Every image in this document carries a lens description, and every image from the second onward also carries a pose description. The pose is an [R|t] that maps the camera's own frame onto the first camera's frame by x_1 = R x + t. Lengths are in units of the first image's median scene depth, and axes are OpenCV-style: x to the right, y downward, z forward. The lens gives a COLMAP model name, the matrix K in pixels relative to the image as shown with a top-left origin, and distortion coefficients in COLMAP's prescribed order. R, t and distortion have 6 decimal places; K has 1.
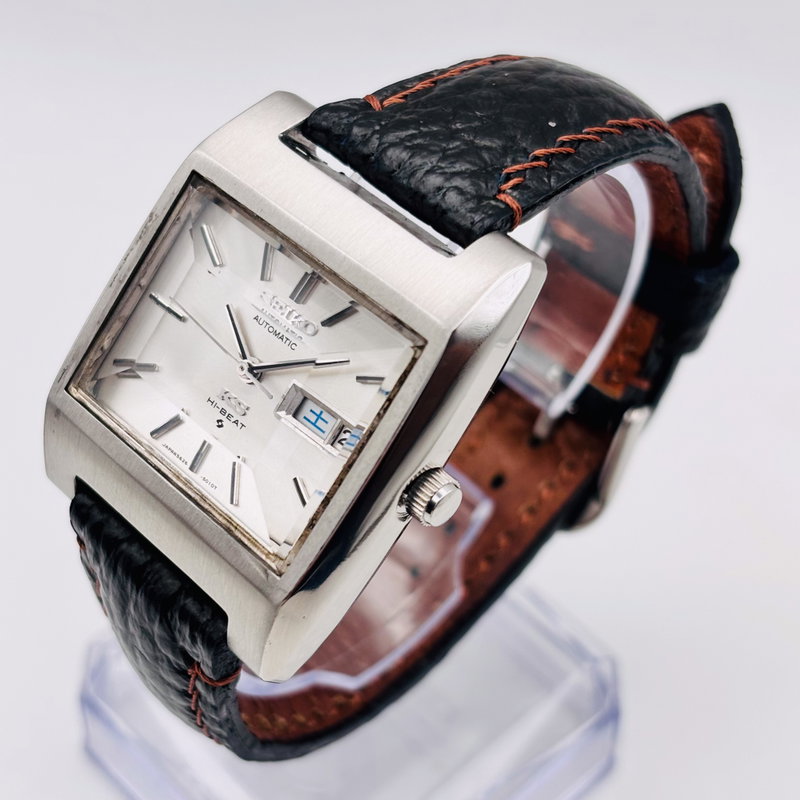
lens RADIAL K [[1676.7, 0, 400.0], [0, 1676.7, 400.0], [0, 0, 1]] dist [0.072234, 0.188783]
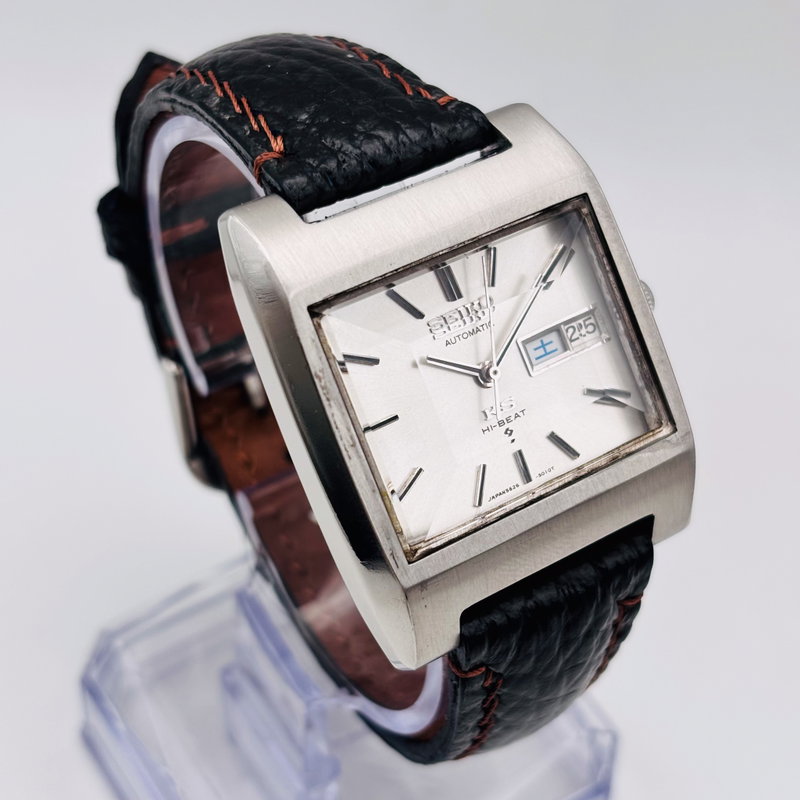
lens RADIAL K [[1616.3, 0, 400.0], [0, 1616.3, 400.0], [0, 0, 1]] dist [0.187122, 0.027105]
pose [[0.185729, -0.706311, 0.683102, -0.767588], [0.693598, 0.586670, 0.418020, -0.448265], [-0.696008, 0.396160, 0.598858, 0.446158]]
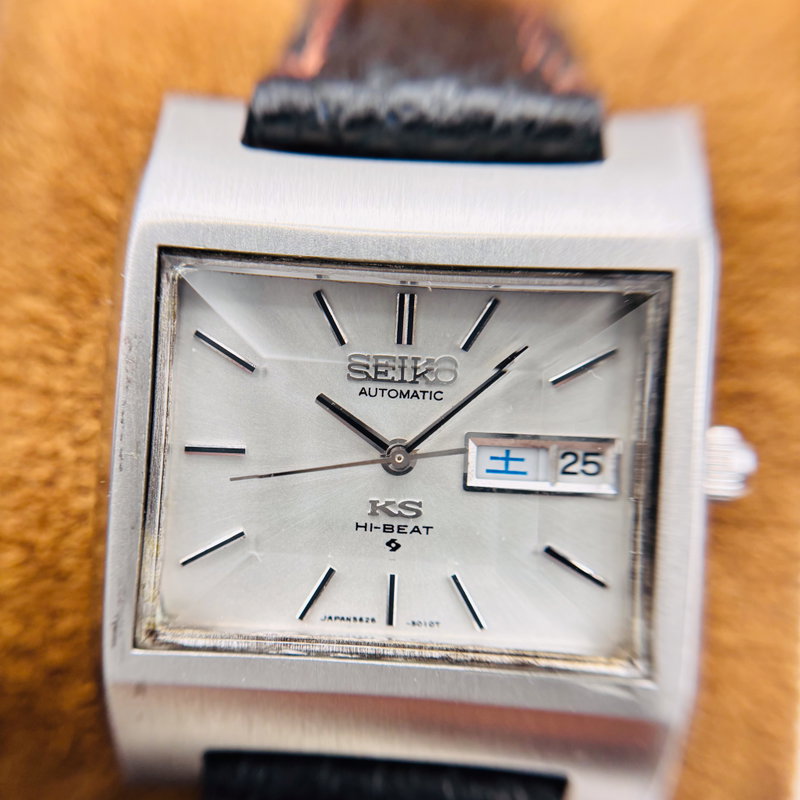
lens RADIAL K [[903.9, 0, 366.6], [0, 903.9, 421.5], [0, 0, 1]] dist [0.495224, -0.009216]
pose [[0.725062, -0.491175, 0.482734, -0.274185], [0.484889, 0.861854, 0.148624, -0.093421], [-0.489047, 0.126311, 0.863064, 0.657087]]
